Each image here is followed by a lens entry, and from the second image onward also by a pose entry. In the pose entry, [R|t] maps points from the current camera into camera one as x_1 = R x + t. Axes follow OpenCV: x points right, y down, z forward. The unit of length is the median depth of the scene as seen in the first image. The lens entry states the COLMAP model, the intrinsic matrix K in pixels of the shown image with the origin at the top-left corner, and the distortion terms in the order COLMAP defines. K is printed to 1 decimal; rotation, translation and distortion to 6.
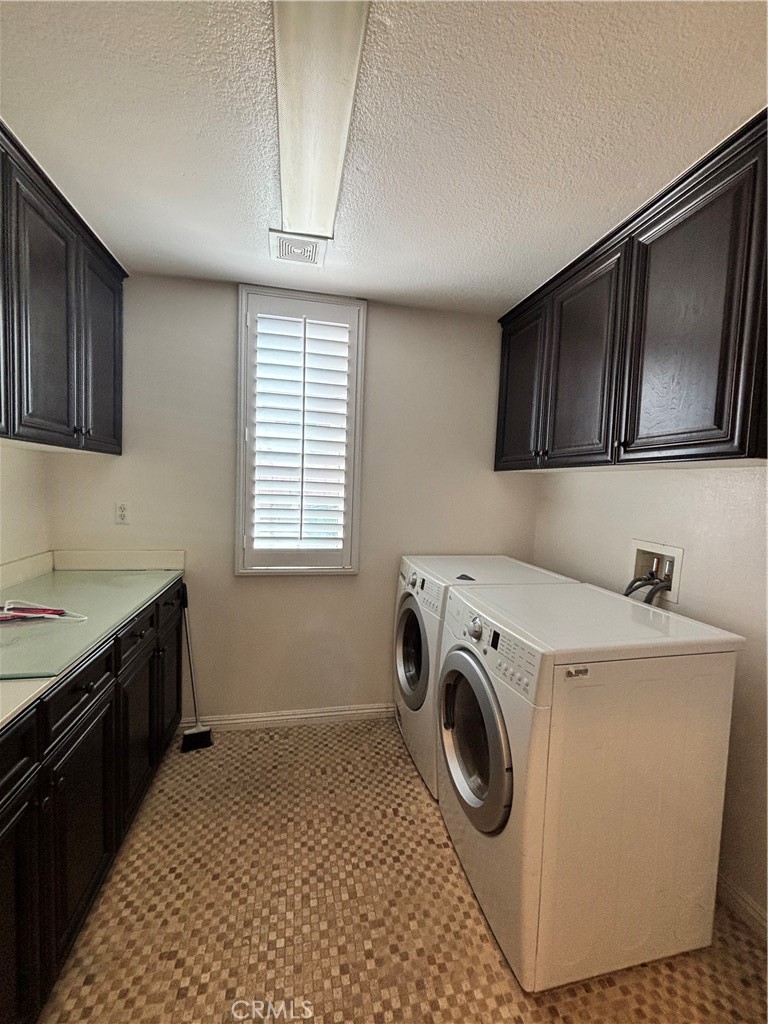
lens RADIAL K [[411.6, 0, 384.0], [0, 411.6, 512.0], [0, 0, 1]] dist [0.000744, 0.000345]
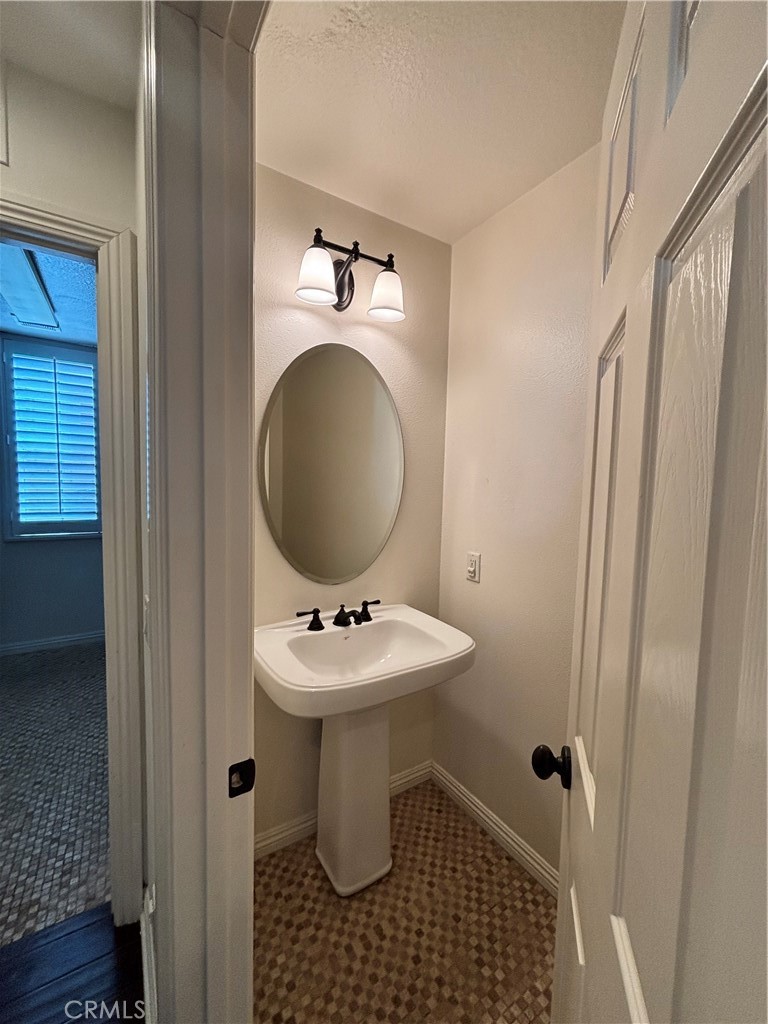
lens RADIAL K [[409.9, 0, 364.0], [0, 409.9, 510.2], [0, 0, 1]] dist [0.011372, 0.000234]
pose [[0.944983, -0.043112, 0.324265, 0.332361], [0.039588, 0.999064, 0.017461, 0.072110], [-0.324715, -0.003663, 0.945805, -0.701203]]
